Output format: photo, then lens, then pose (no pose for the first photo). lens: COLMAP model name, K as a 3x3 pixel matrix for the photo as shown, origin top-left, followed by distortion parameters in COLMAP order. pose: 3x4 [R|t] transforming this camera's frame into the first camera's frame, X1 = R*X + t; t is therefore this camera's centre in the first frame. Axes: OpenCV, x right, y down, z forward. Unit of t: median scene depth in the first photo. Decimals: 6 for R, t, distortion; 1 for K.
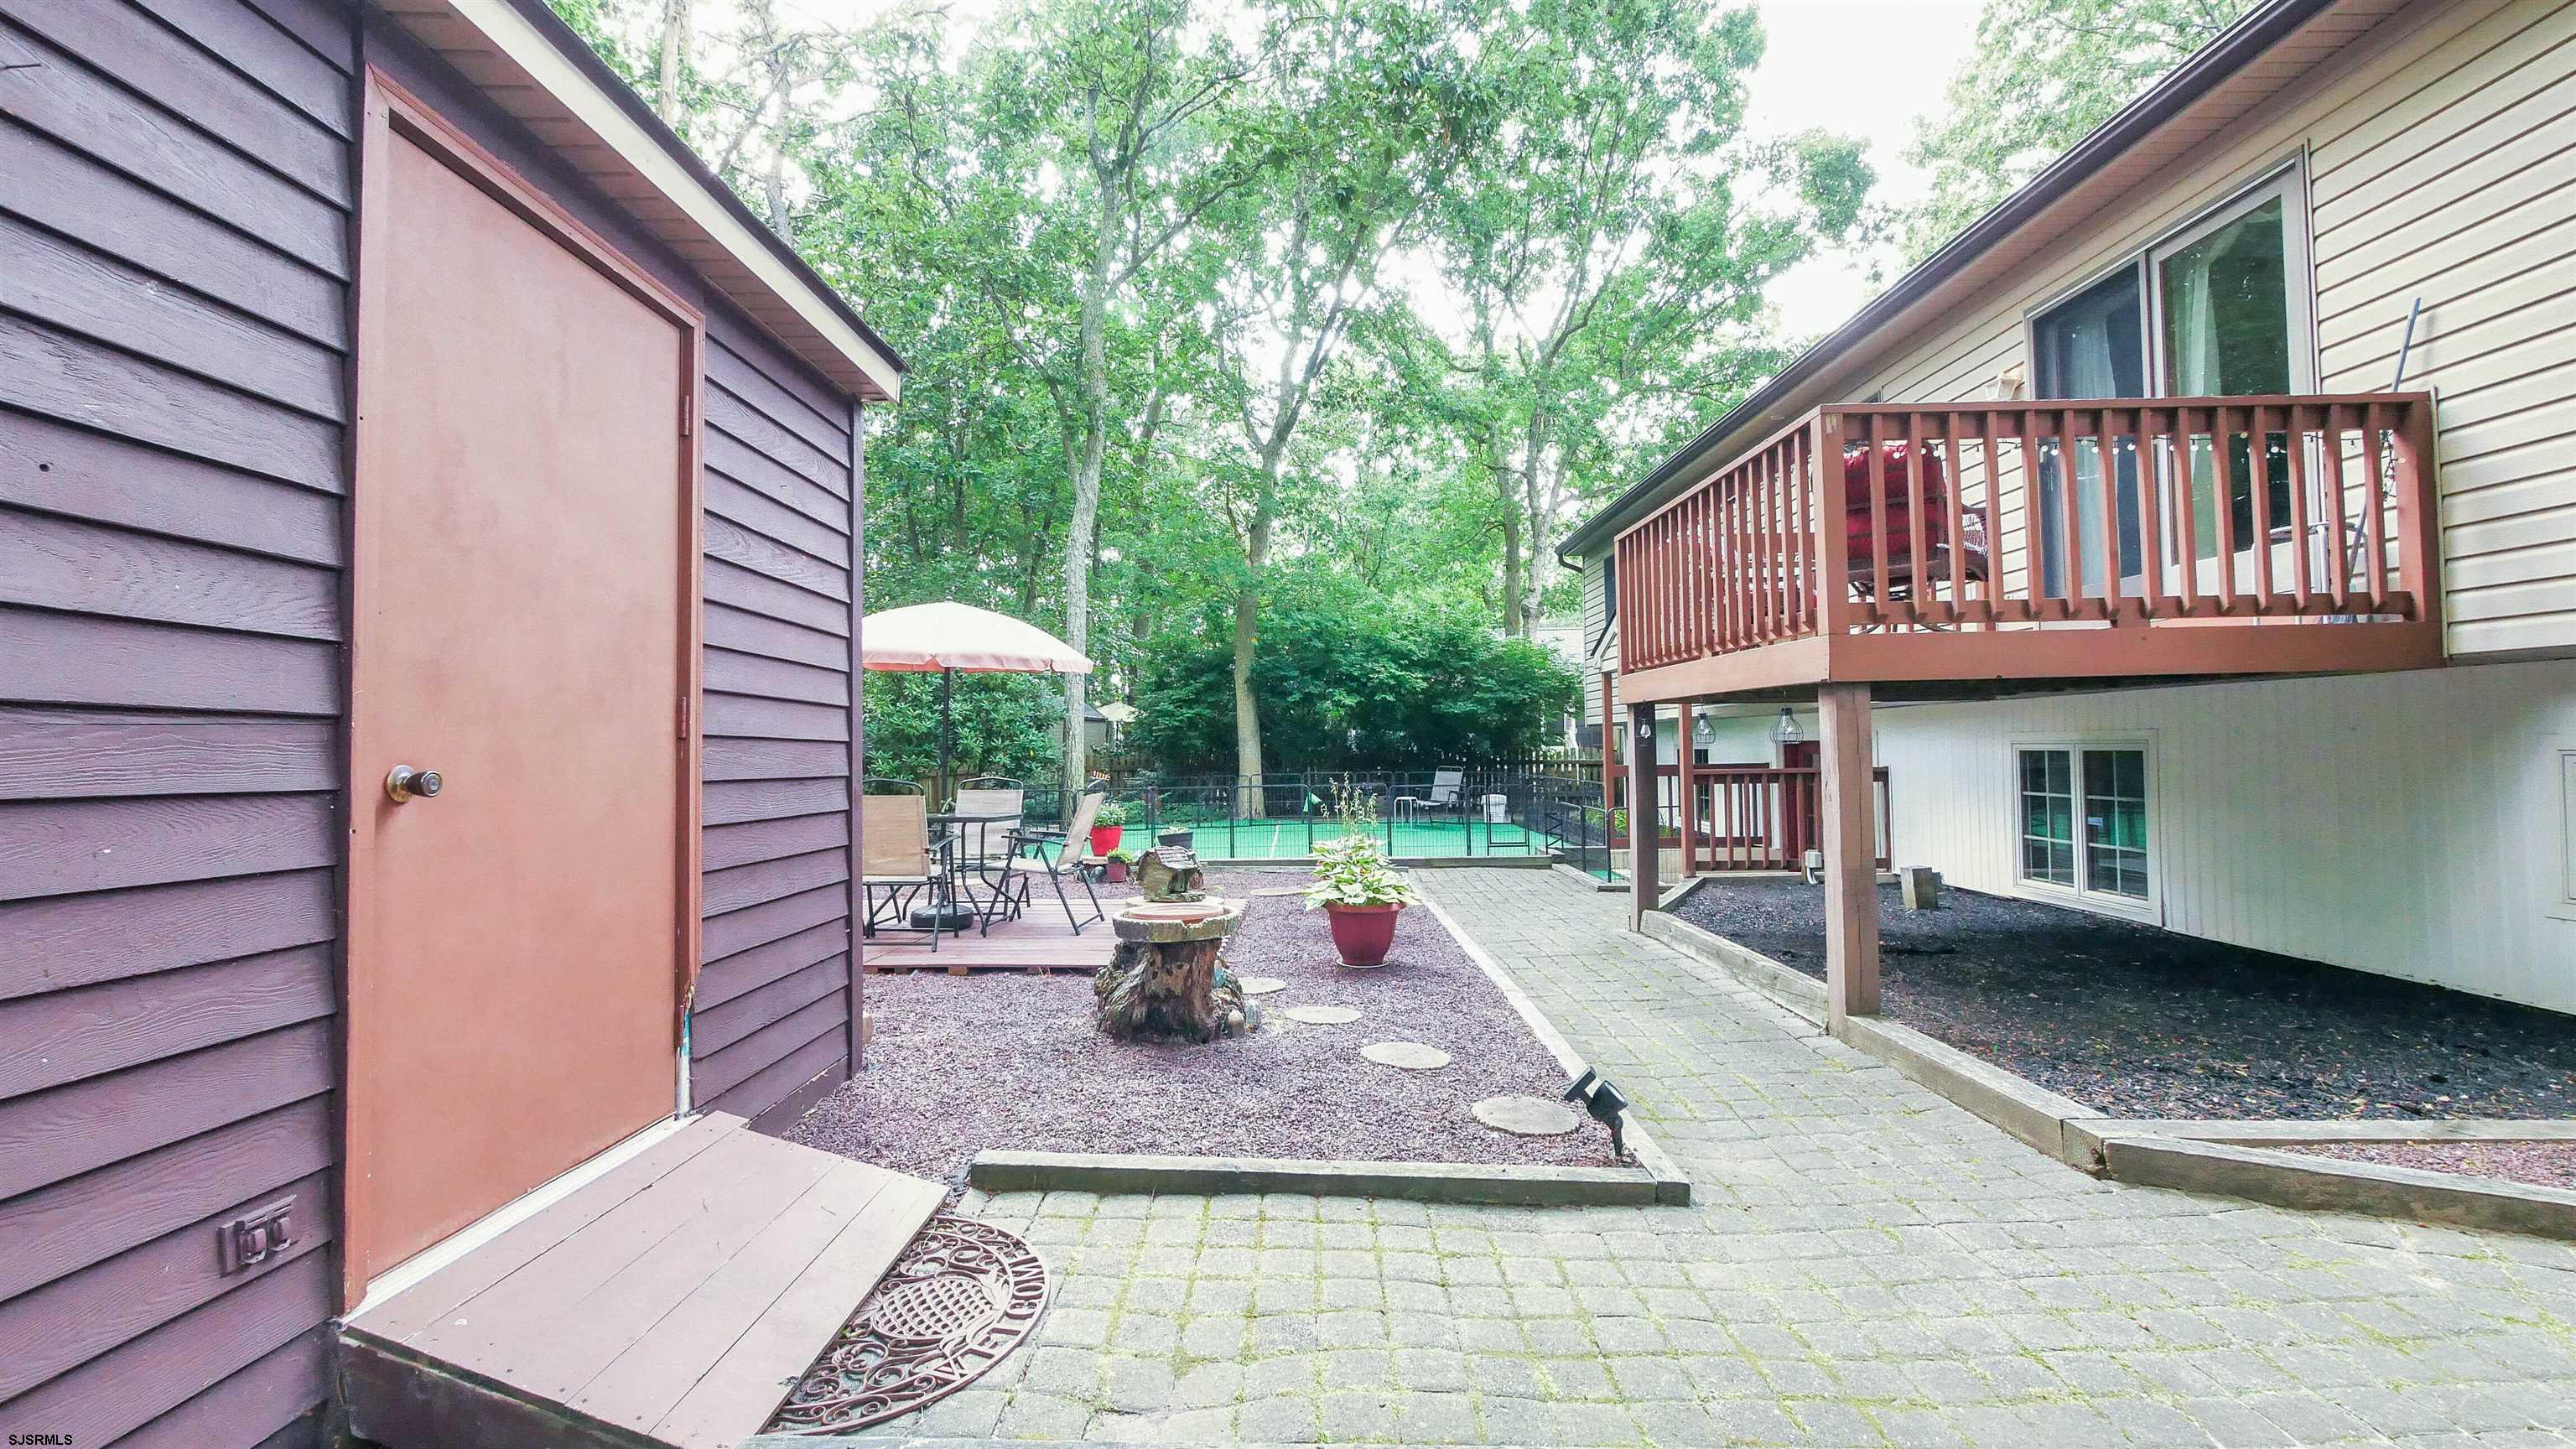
lens RADIAL K [[1056.7, 0, 1282.0], [0, 1056.7, 714.3], [0, 0, 1]] dist [-0.003532, 0.000202]
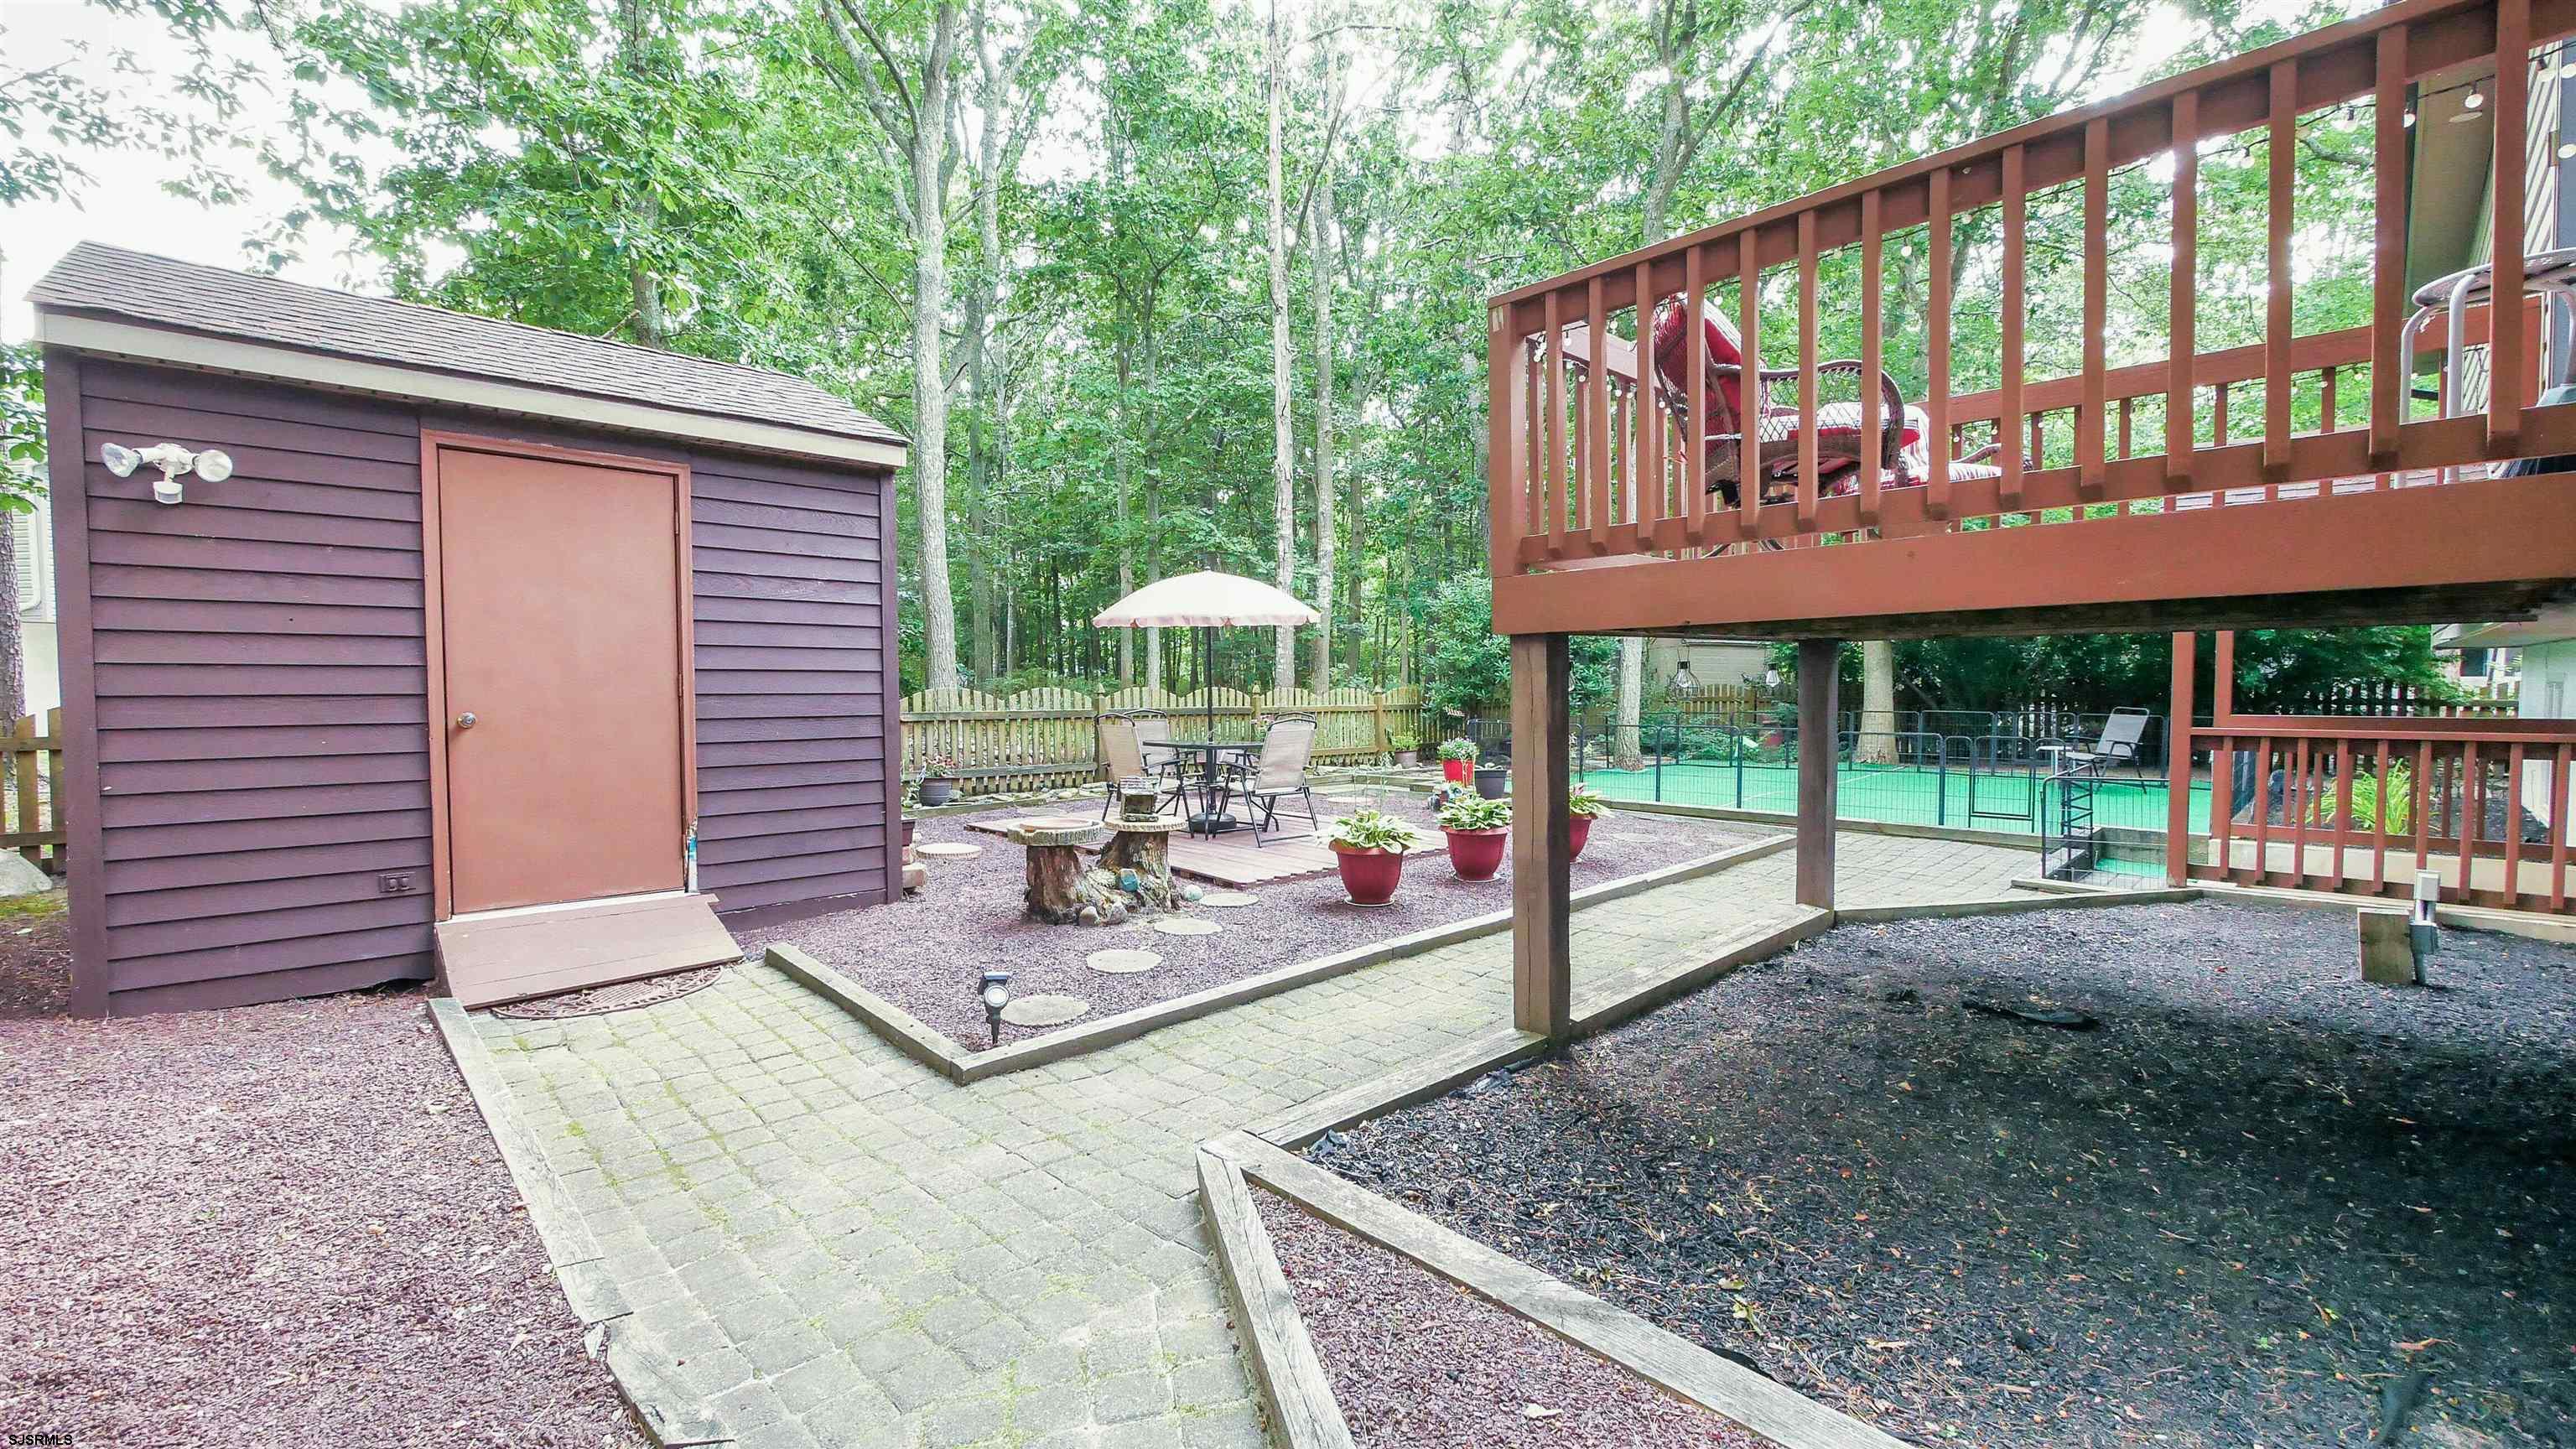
lens RADIAL K [[1056.7, 0, 1271.2], [0, 1056.7, 719.3], [0, 0, 1]] dist [-0.003532, 0.000202]
pose [[0.698202, 0.031209, -0.715220, 1.522992], [0.025568, 0.997325, 0.068479, -0.038765], [0.715444, -0.066099, 0.695536, 0.431360]]
